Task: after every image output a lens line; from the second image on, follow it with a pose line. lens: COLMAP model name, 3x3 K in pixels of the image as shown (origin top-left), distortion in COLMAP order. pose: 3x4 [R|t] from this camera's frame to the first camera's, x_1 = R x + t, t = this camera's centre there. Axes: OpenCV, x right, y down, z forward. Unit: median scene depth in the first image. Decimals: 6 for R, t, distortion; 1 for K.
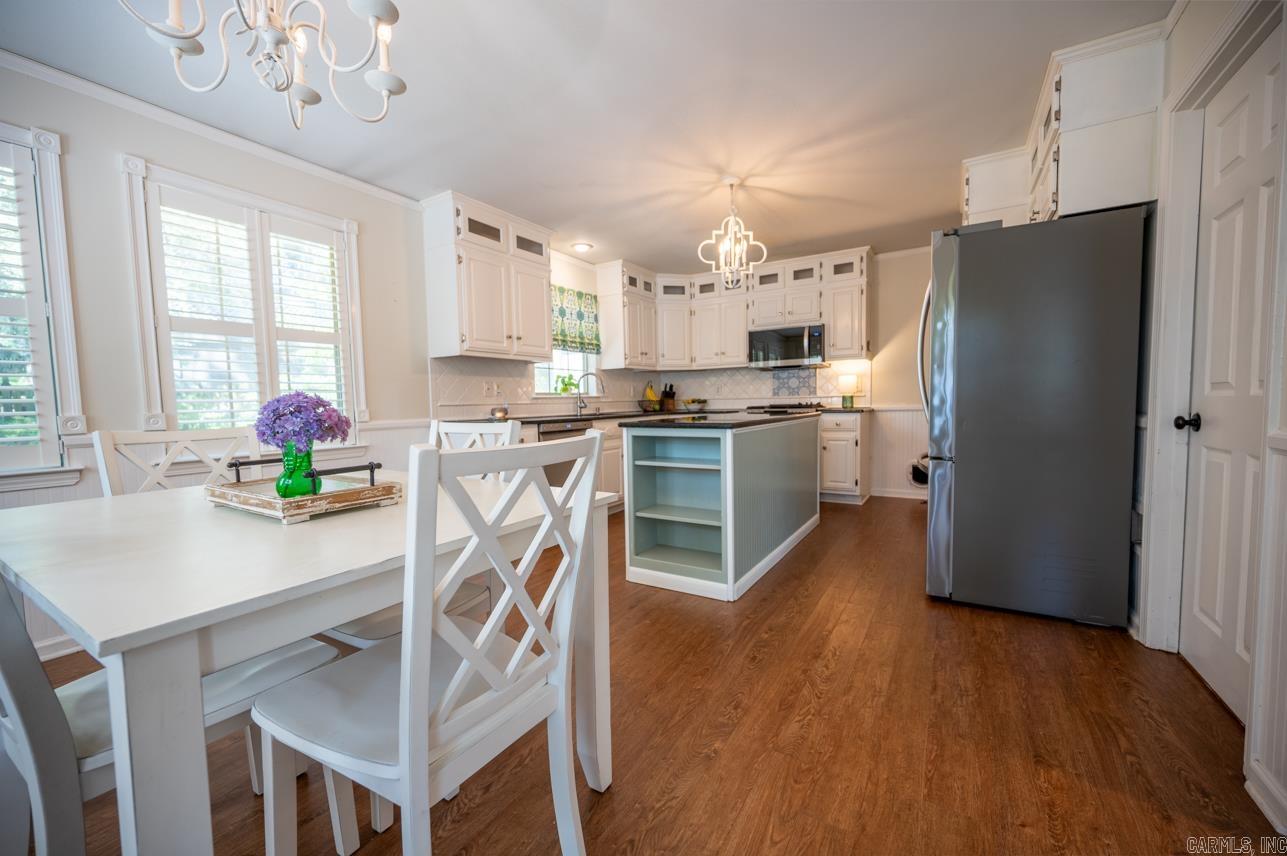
lens RADIAL K [[506.0, 0, 651.7], [0, 506.0, 431.2], [0, 0, 1]] dist [0.000392, -0.000383]
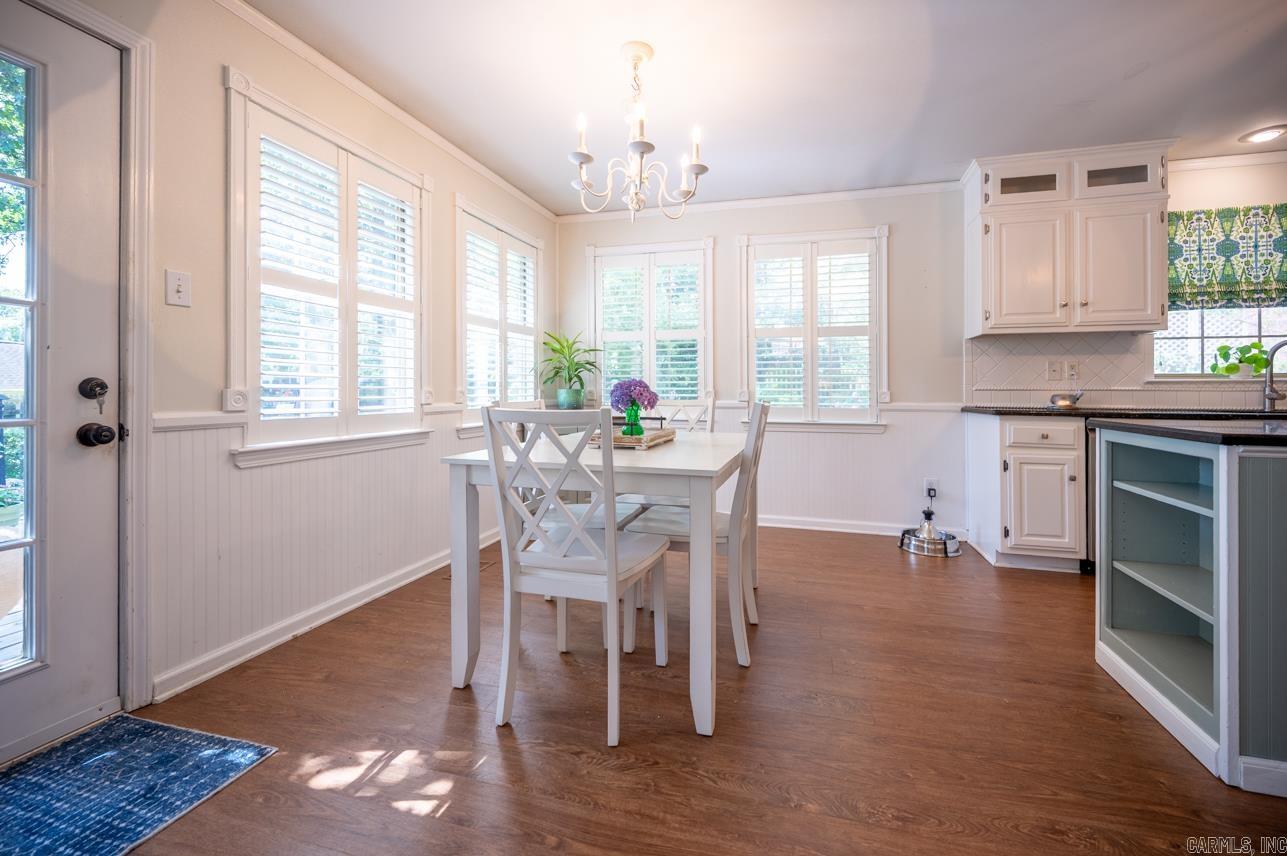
lens RADIAL K [[521.8, 0, 666.1], [0, 521.8, 389.7], [0, 0, 1]] dist [0.000285, 0.000038]
pose [[0.272180, 0.020964, -0.962018, 0.334767], [-0.064813, 0.997892, 0.003408, -0.017003], [0.960061, 0.061424, 0.272964, 0.192685]]
